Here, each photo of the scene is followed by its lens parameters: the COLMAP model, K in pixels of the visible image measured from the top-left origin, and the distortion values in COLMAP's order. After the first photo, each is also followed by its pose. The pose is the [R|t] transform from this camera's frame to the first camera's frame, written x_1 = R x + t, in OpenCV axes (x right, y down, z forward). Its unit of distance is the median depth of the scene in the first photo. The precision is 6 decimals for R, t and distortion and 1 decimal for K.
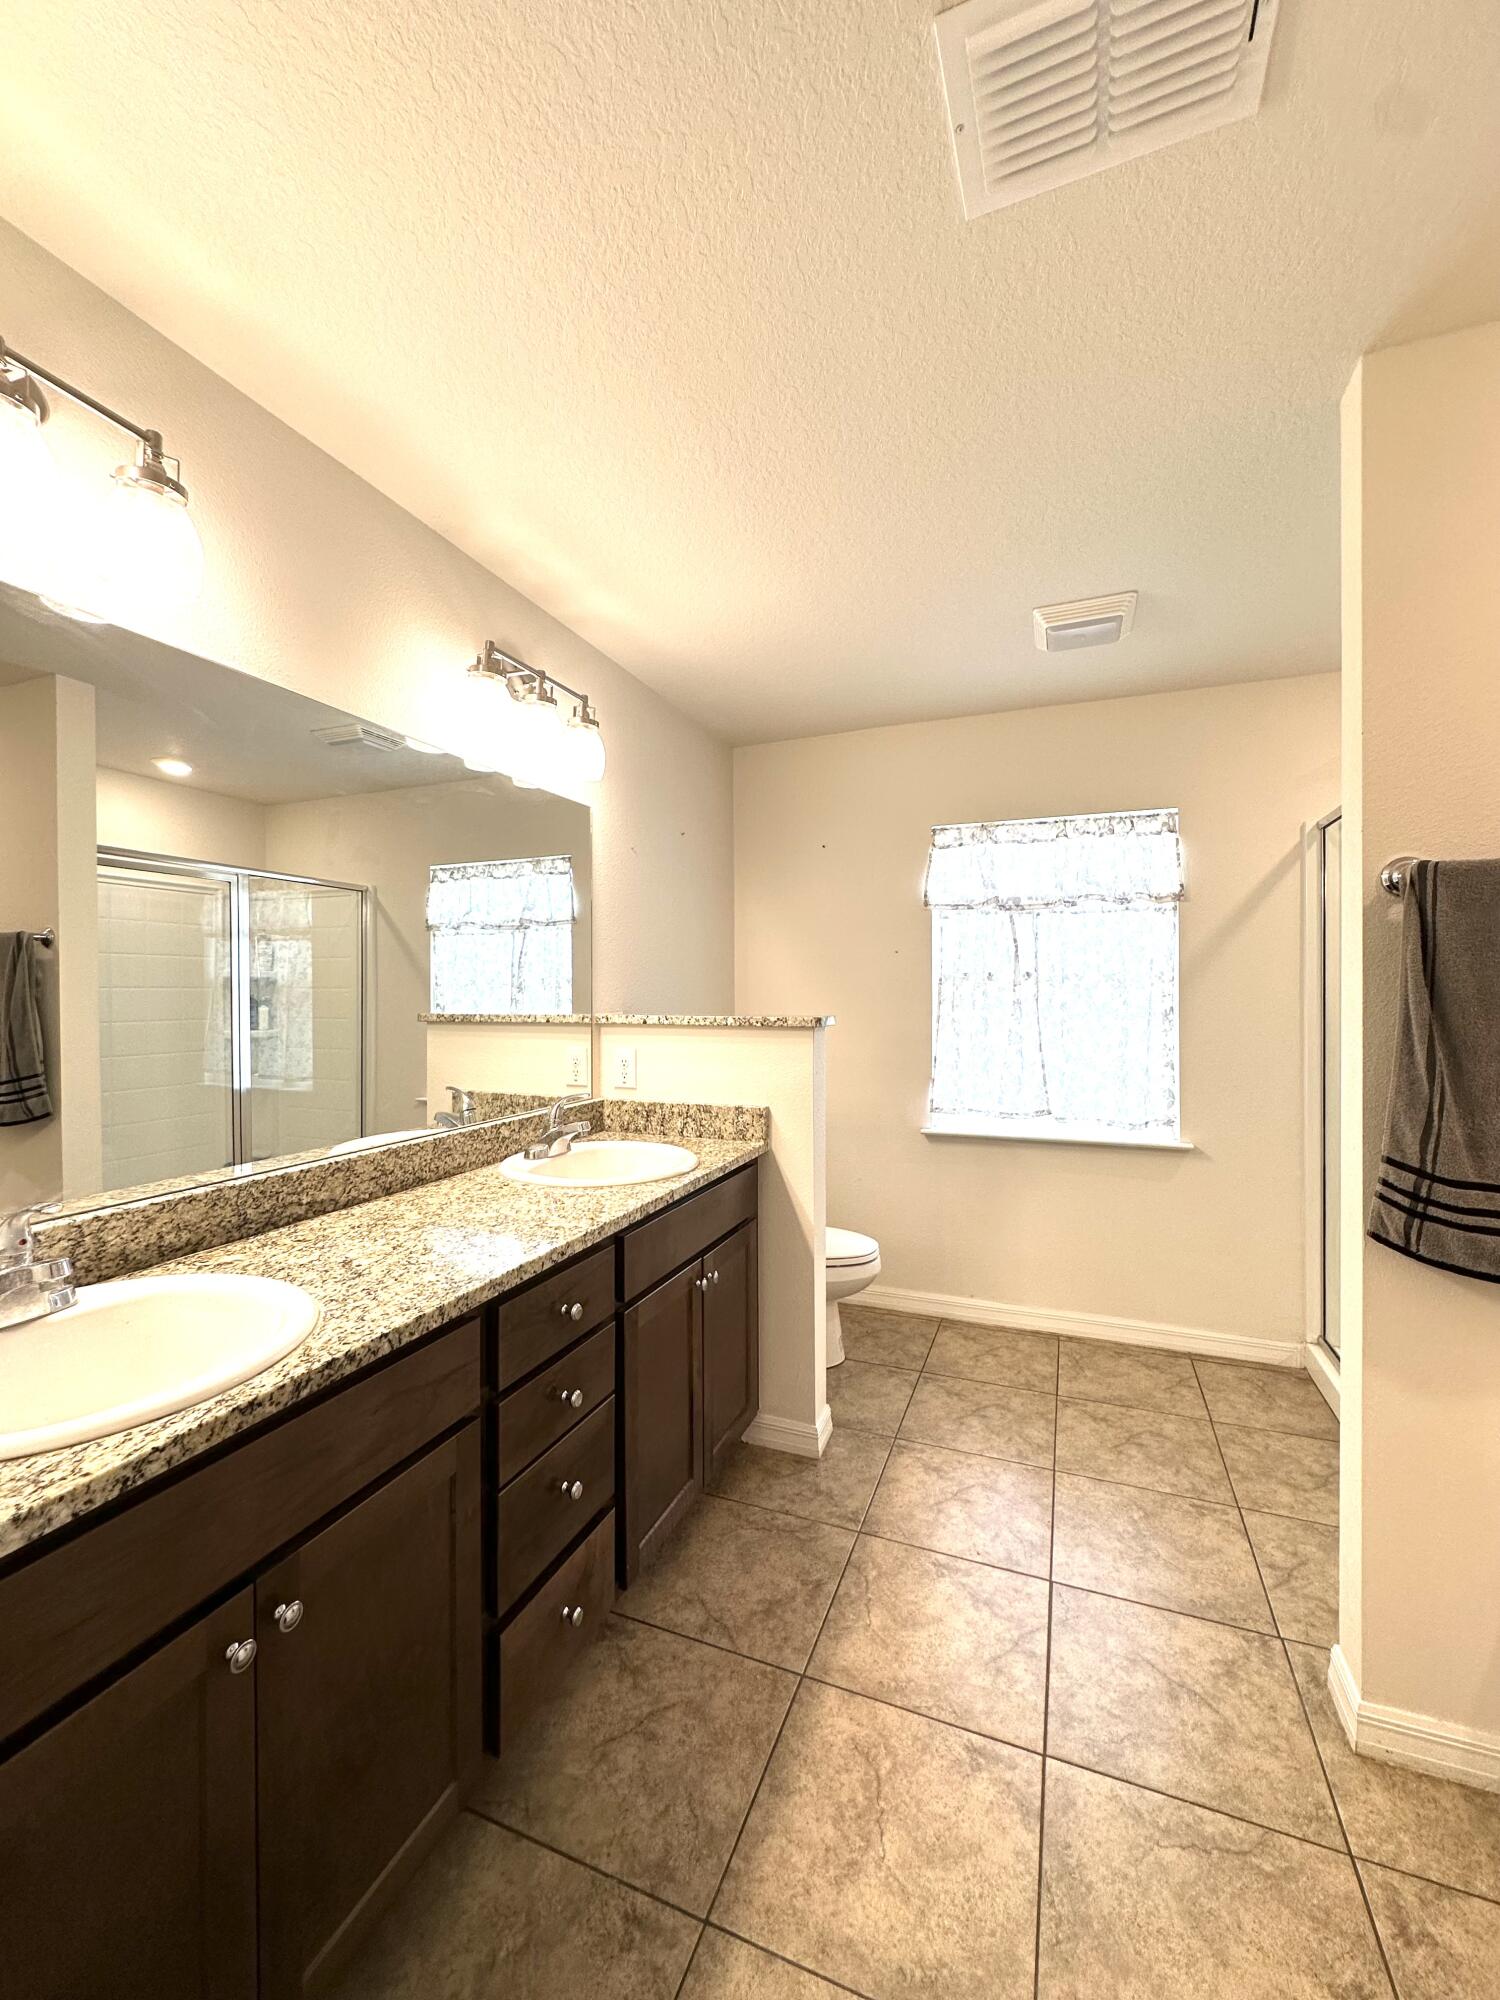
lens RADIAL K [[799.5, 0, 741.2], [0, 799.5, 997.0], [0, 0, 1]] dist [-0.003685, 0.000326]
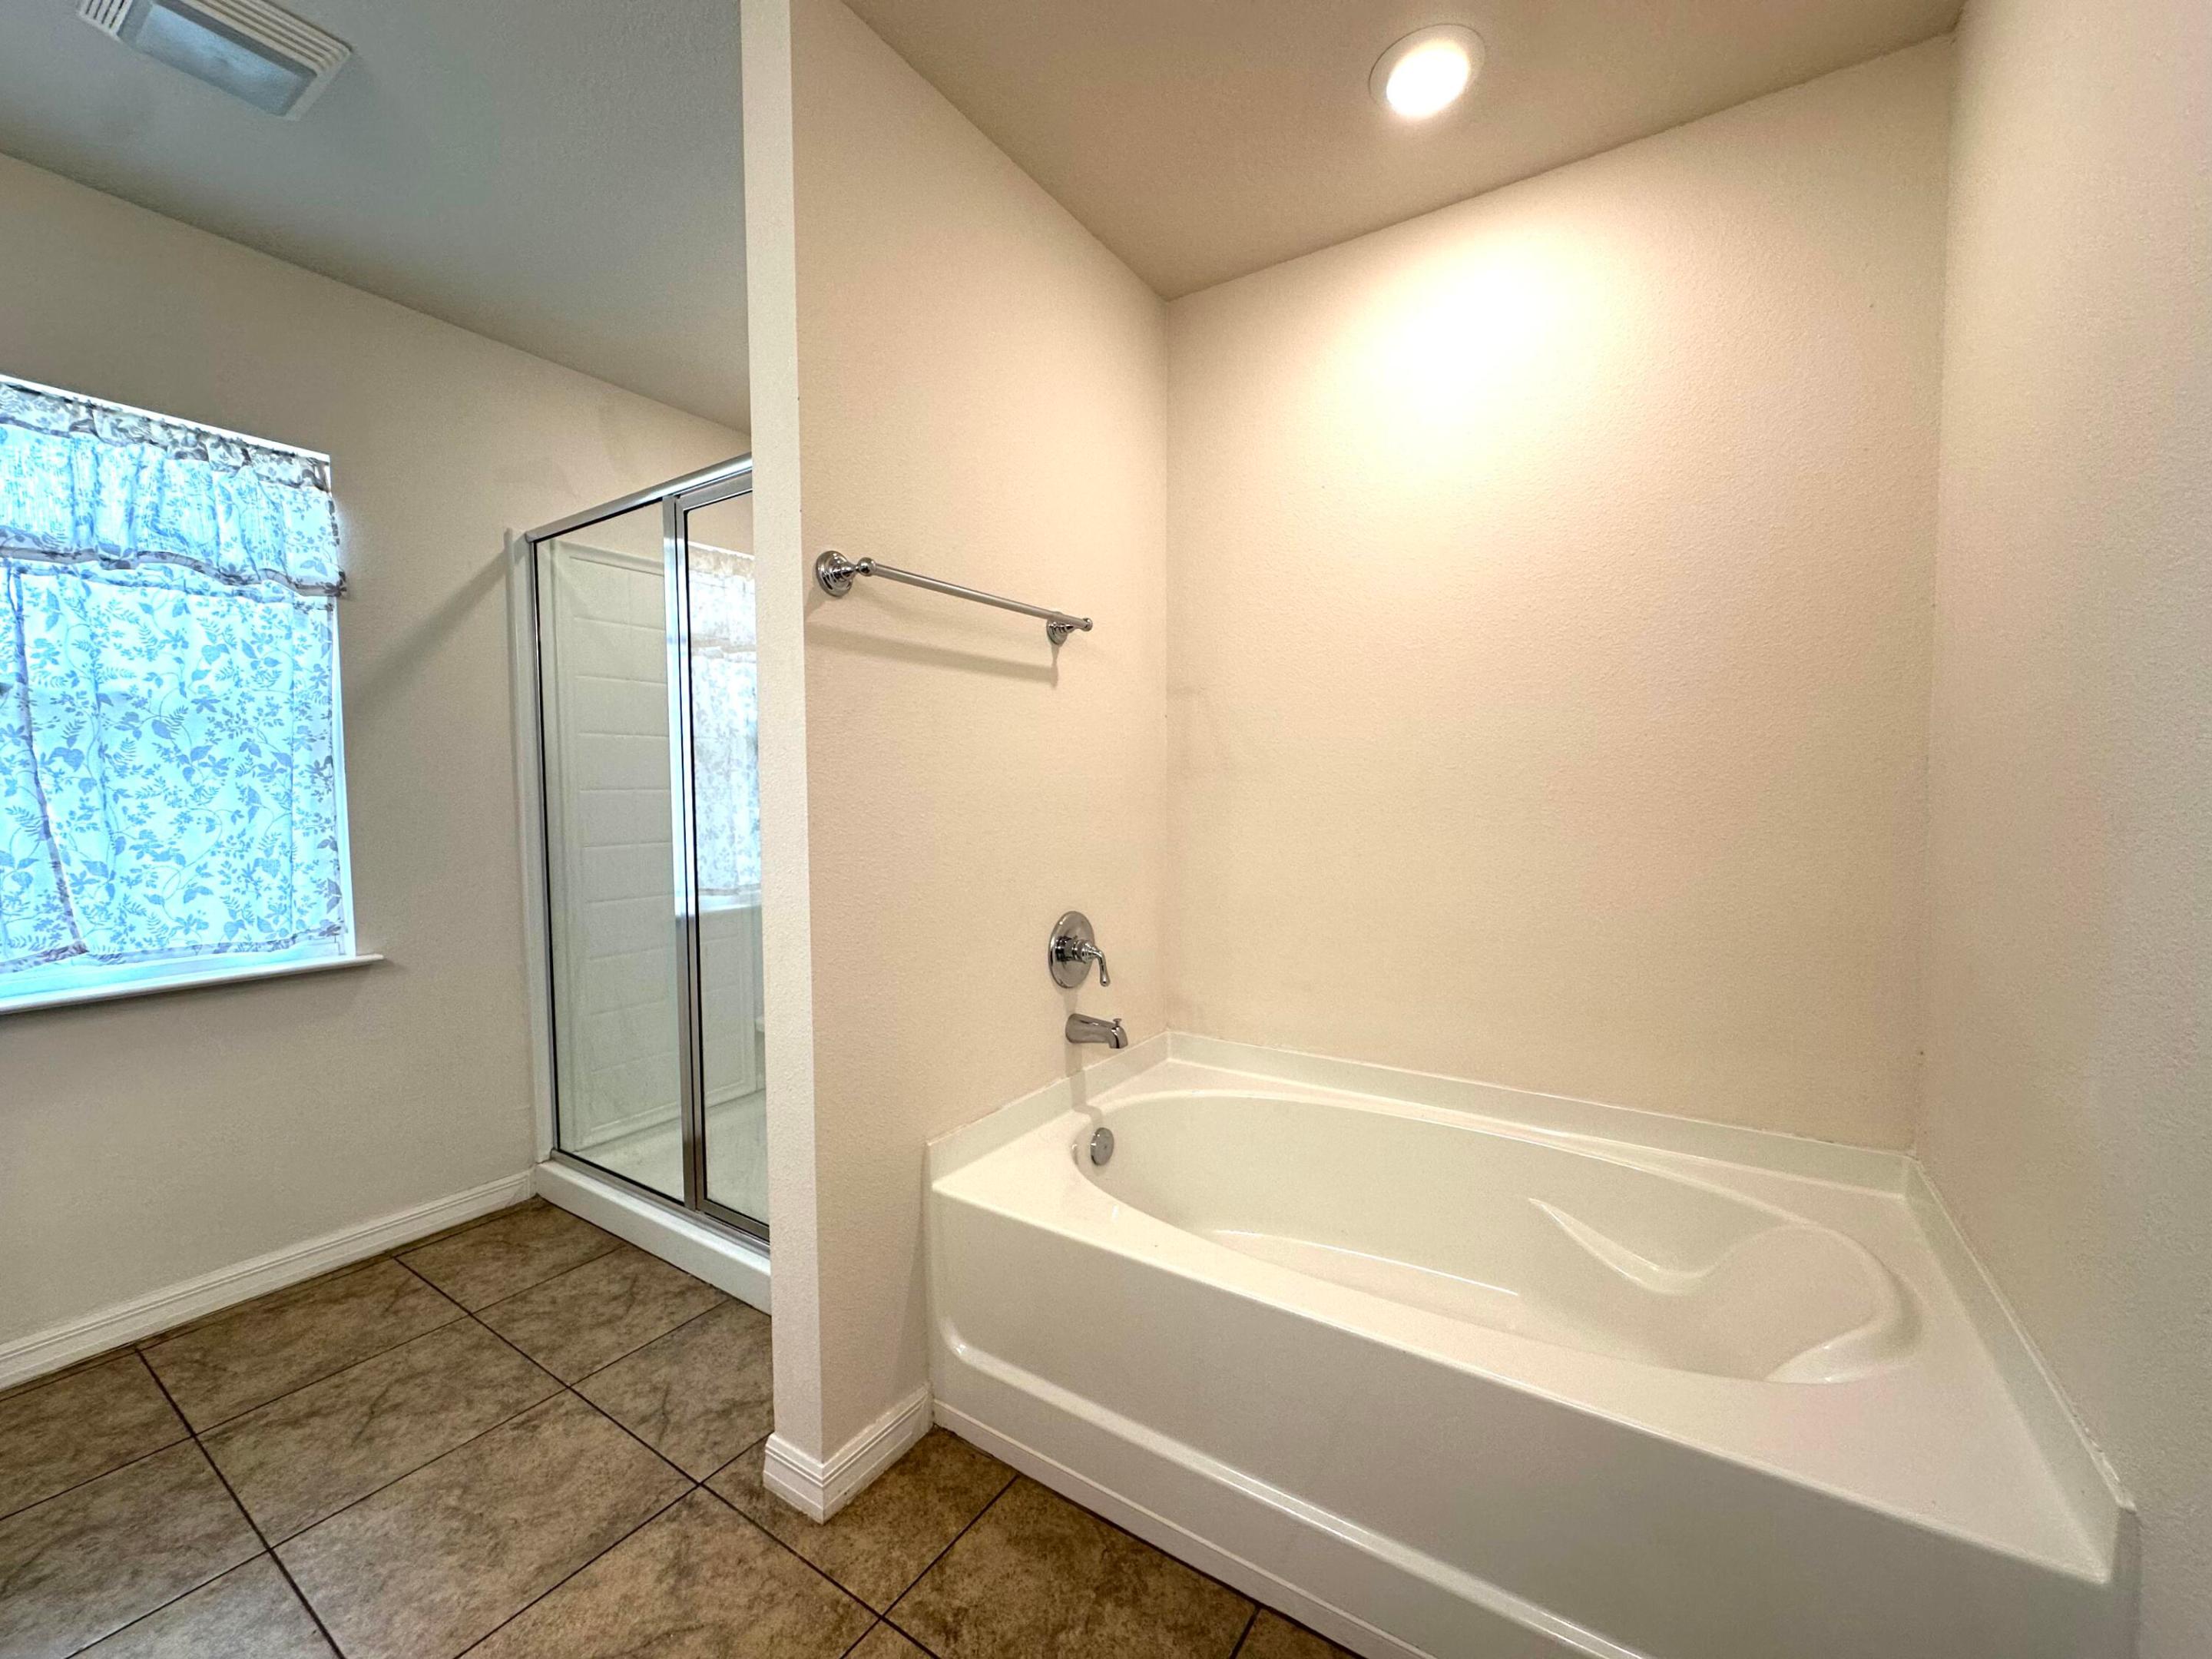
lens RADIAL K [[884.2, 0, 1103.9], [0, 884.2, 830.6], [0, 0, 1]] dist [-0.003685, 0.000326]
pose [[0.185217, -0.042070, 0.981797, -0.075756], [0.012382, 0.999104, 0.040476, 0.061229], [-0.982620, 0.004660, 0.185572, 0.269335]]
